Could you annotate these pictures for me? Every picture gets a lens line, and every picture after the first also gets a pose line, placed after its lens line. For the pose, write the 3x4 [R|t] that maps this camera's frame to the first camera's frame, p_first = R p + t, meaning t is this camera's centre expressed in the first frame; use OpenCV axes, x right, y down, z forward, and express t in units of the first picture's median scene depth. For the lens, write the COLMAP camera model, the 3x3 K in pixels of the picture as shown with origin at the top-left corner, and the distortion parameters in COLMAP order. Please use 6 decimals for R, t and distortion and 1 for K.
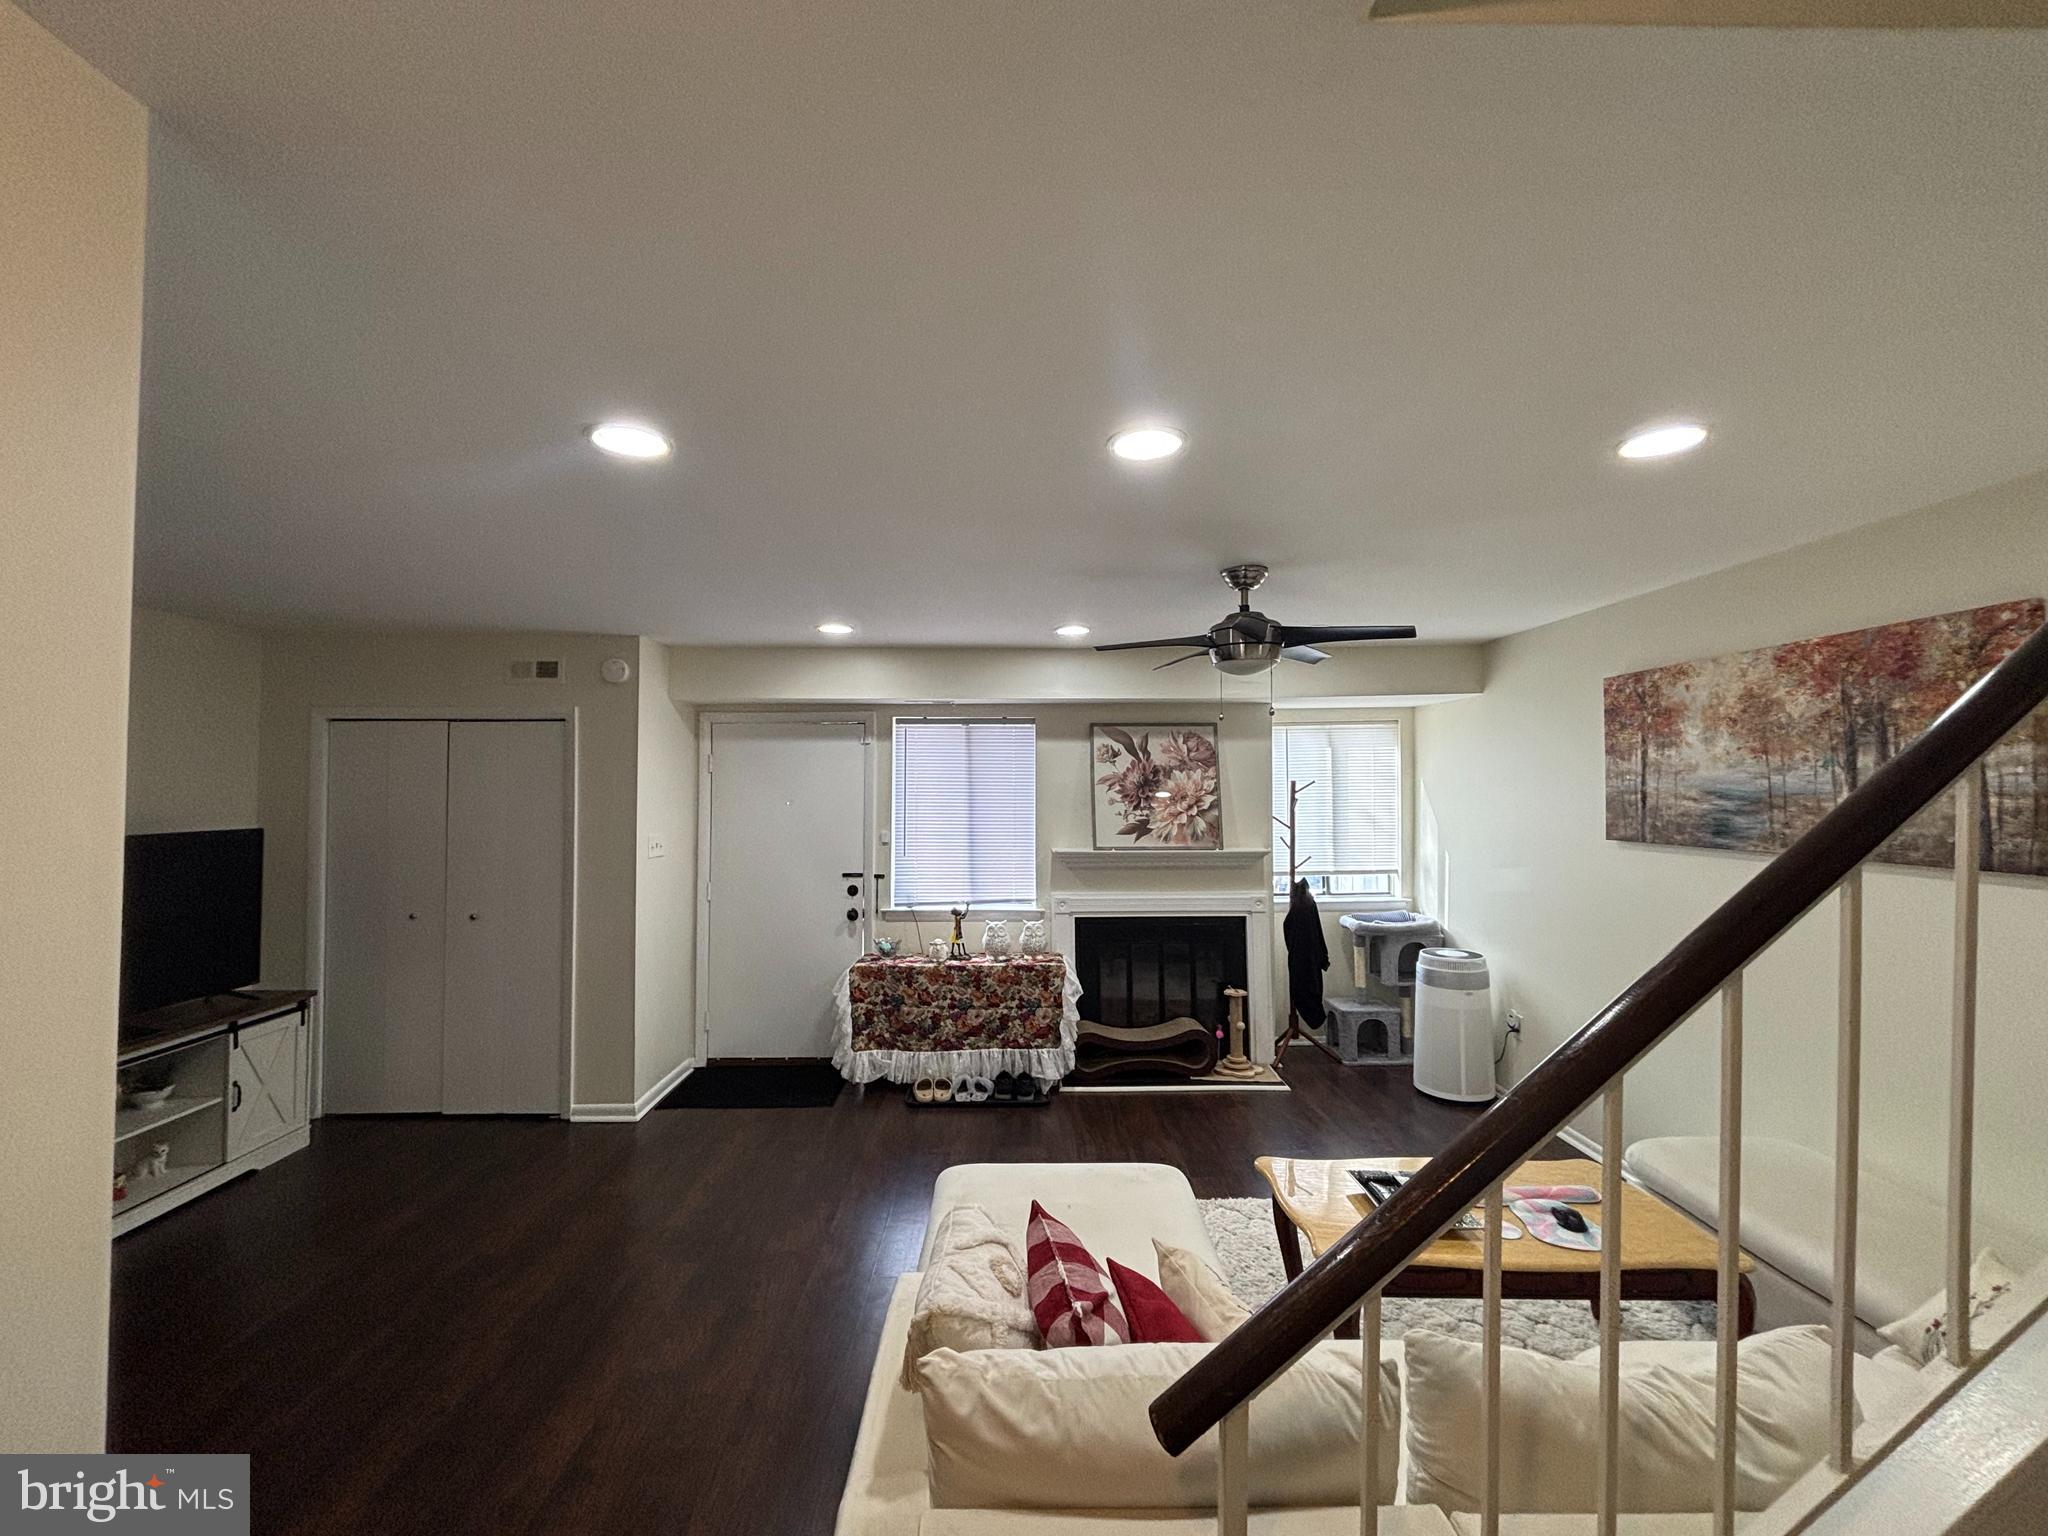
lens RADIAL K [[823.7, 0, 1023.6], [0, 823.7, 775.6], [0, 0, 1]] dist [-0.001150, 0.000805]
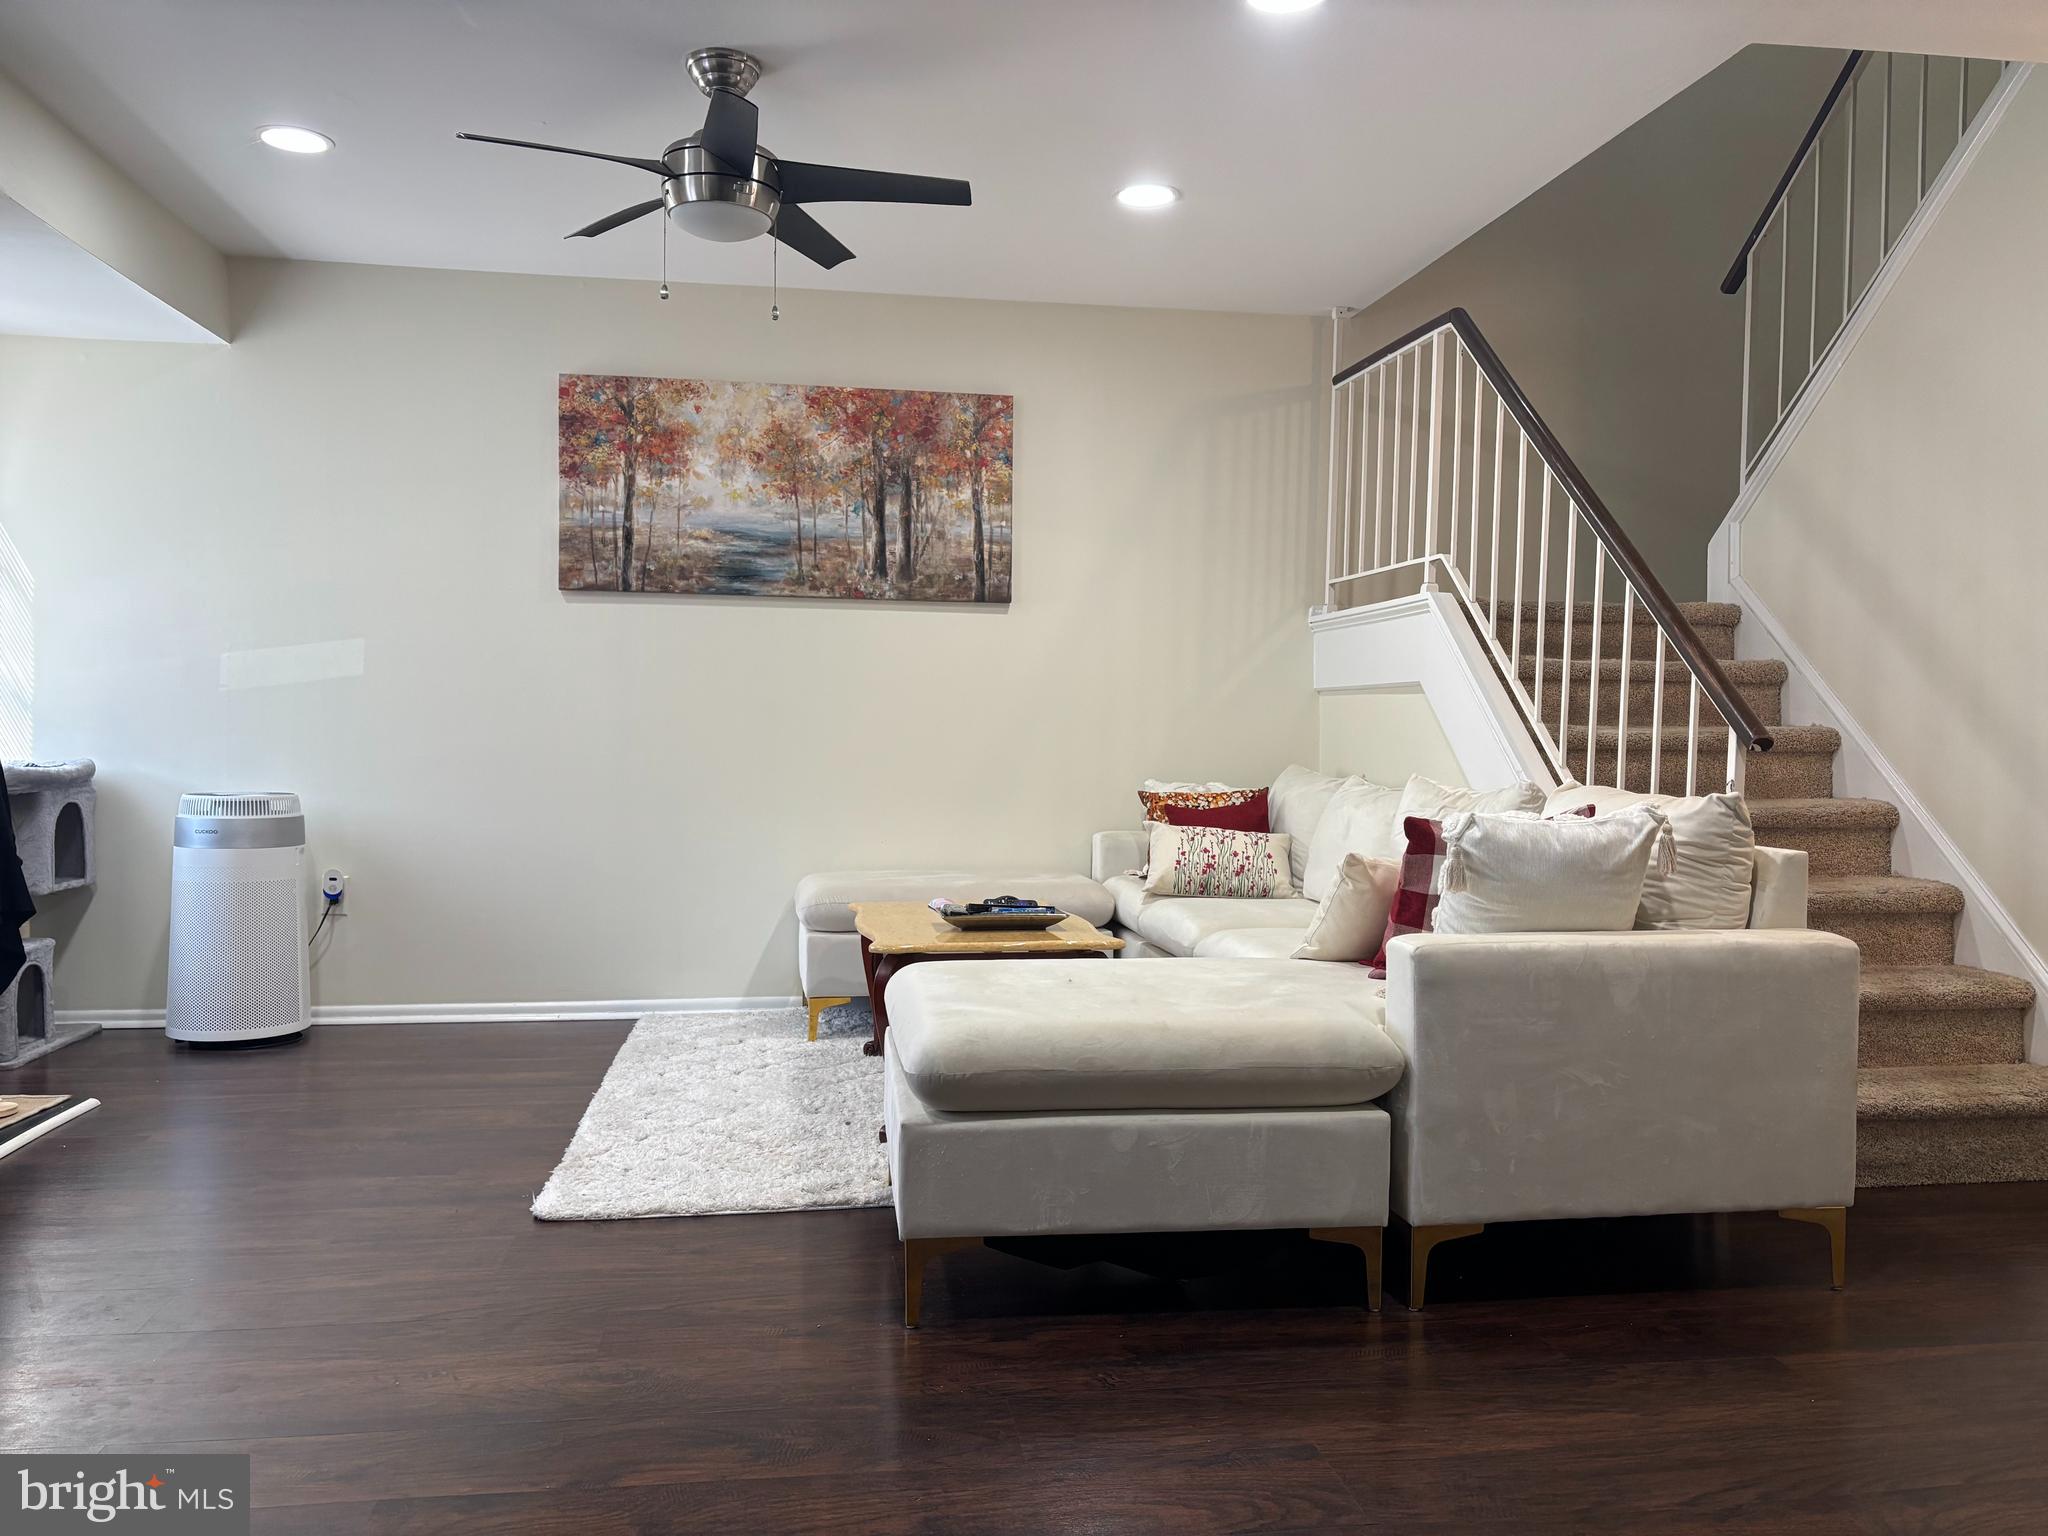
lens RADIAL K [[1557.4, 0, 1019.0], [0, 1557.4, 782.0], [0, 0, 1]] dist [0.085154, -0.022883]
pose [[-0.132108, -0.029367, 0.990800, -0.949678], [-0.028790, 0.999253, 0.025779, 0.249088], [-0.990817, -0.025119, -0.132855, 0.931785]]
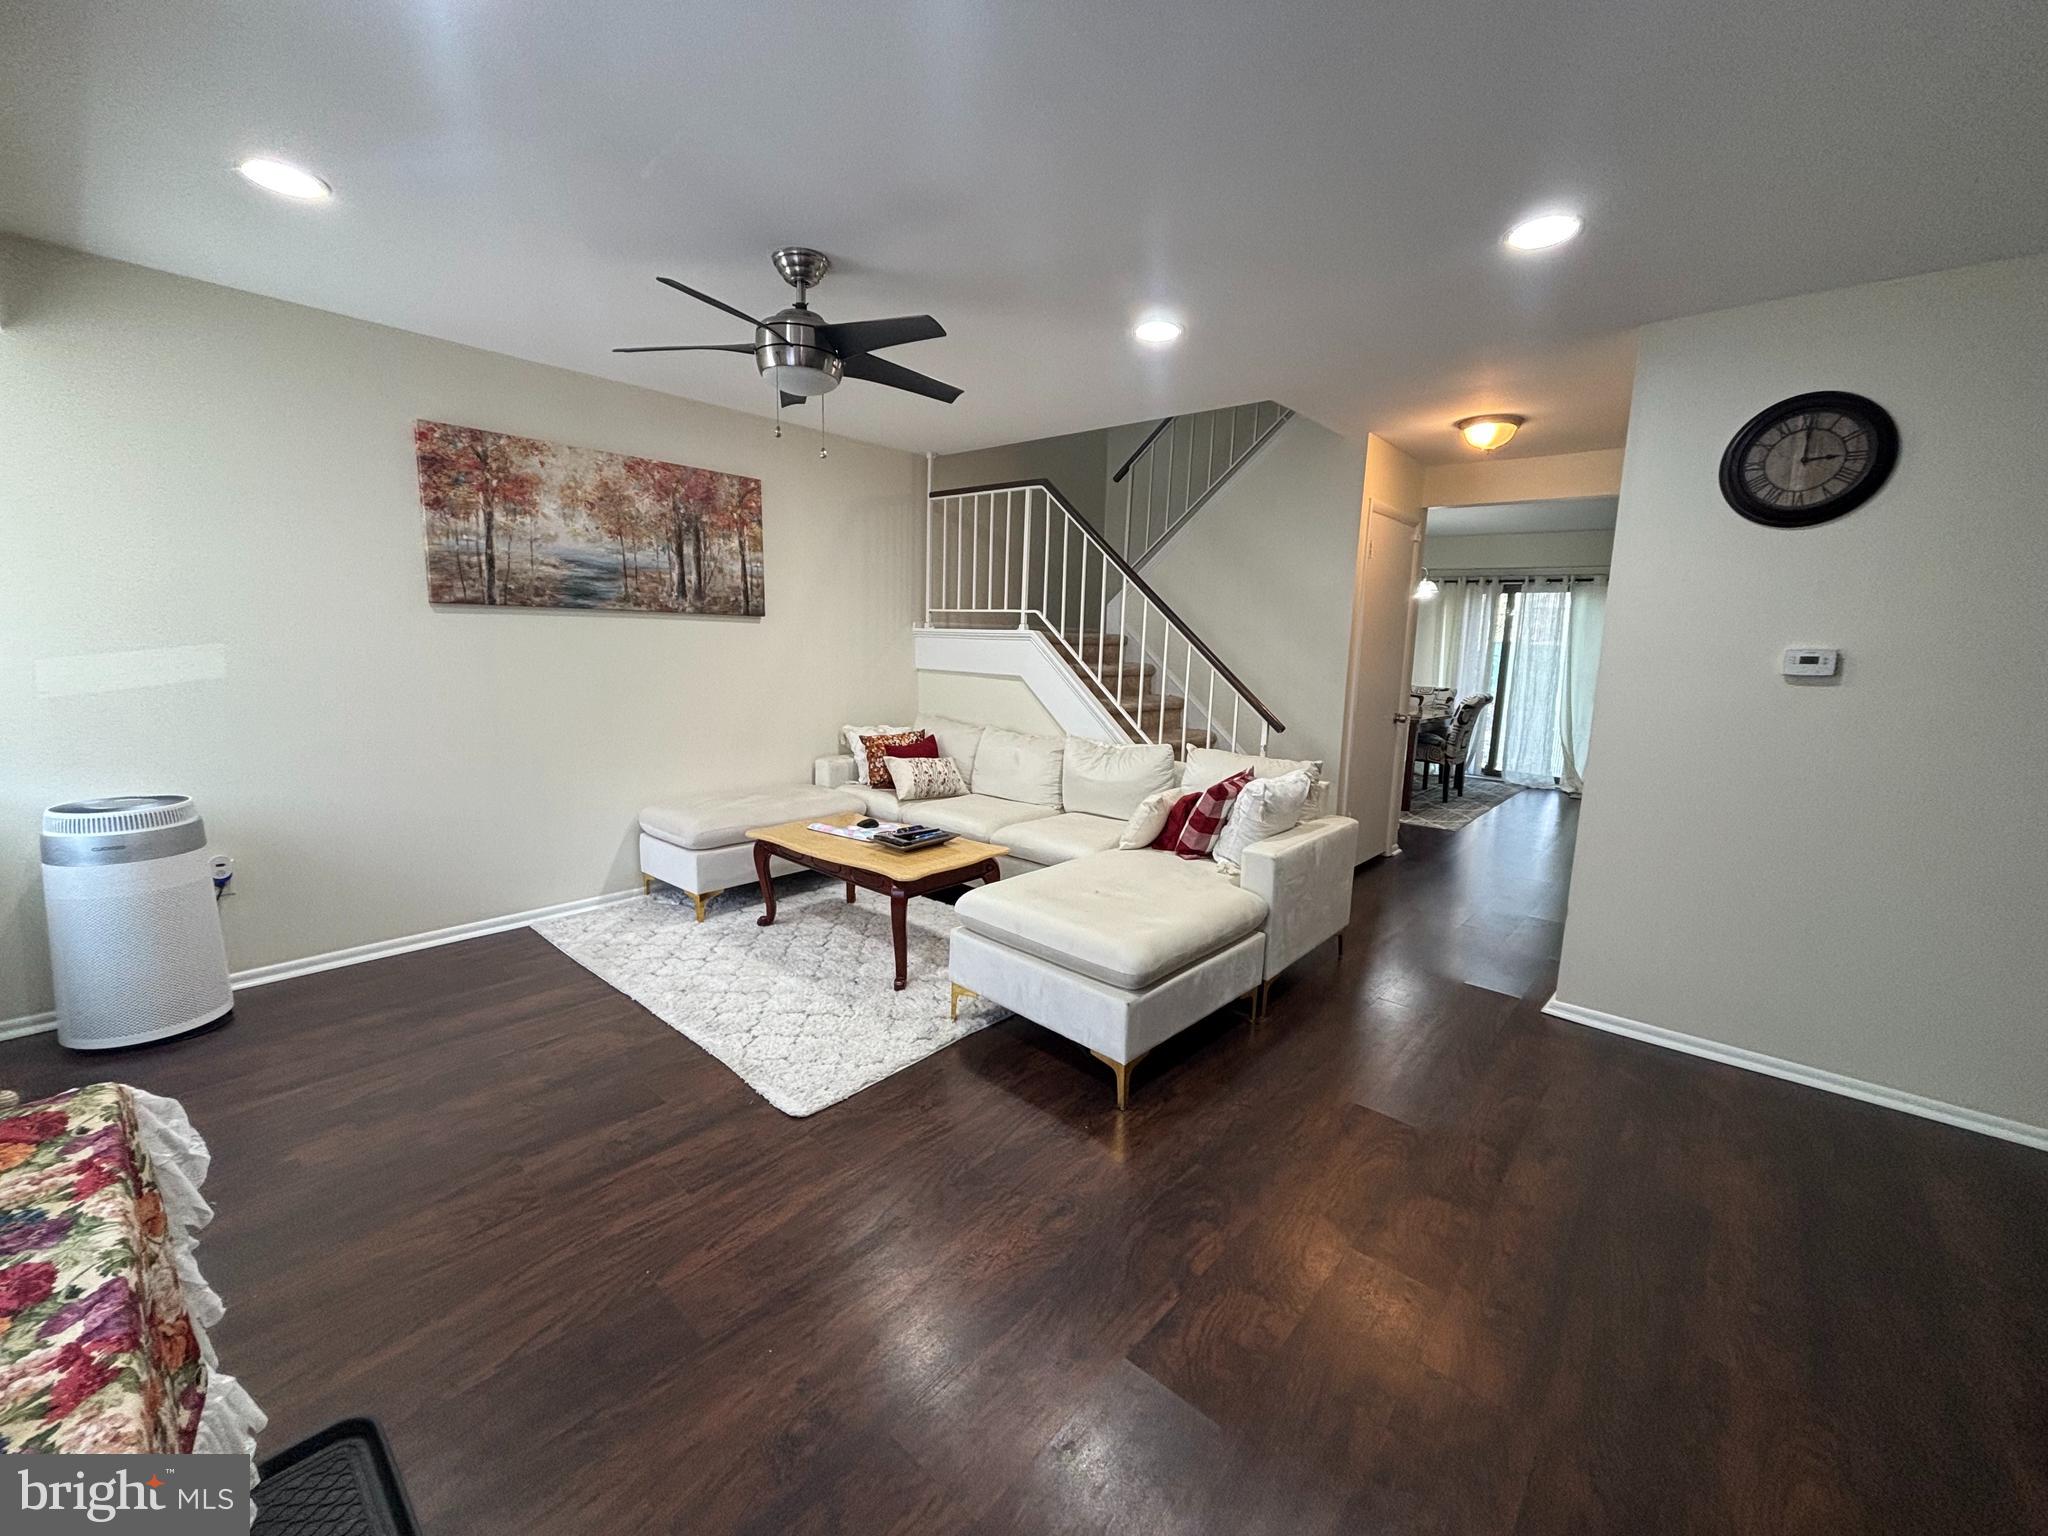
lens RADIAL K [[823.7, 0, 1013.4], [0, 823.7, 765.2], [0, 0, 1]] dist [-0.001150, 0.000805]
pose [[-0.738982, -0.121114, 0.662749, -0.493798], [-0.035242, 0.989311, 0.141496, 0.126371], [-0.672803, 0.081207, -0.735352, 1.520813]]
